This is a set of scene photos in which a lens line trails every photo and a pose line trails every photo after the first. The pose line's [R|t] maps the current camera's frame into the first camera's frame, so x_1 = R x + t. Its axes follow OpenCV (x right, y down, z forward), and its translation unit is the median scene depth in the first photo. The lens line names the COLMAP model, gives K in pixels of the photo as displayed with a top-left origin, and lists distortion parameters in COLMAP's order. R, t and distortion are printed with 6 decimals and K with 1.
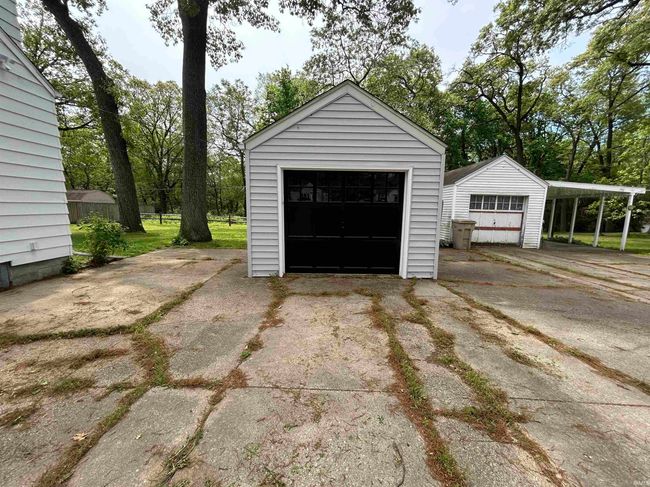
lens RADIAL K [[260.8, 0, 325.0], [0, 260.8, 243.8], [0, 0, 1]] dist [0.000330, 0.000113]
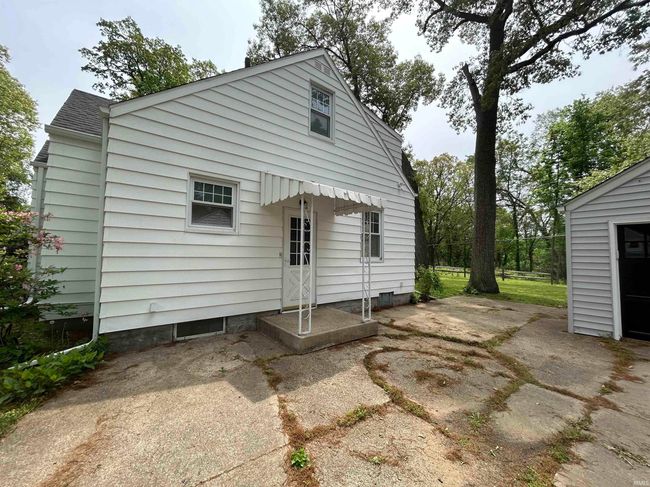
lens RADIAL K [[260.8, 0, 325.6], [0, 260.8, 243.7], [0, 0, 1]] dist [0.000330, 0.000113]
pose [[0.614711, -0.042877, -0.787586, -0.063266], [-0.115509, 0.982862, -0.143664, 0.045460], [0.780249, 0.179285, 0.599224, -0.396192]]
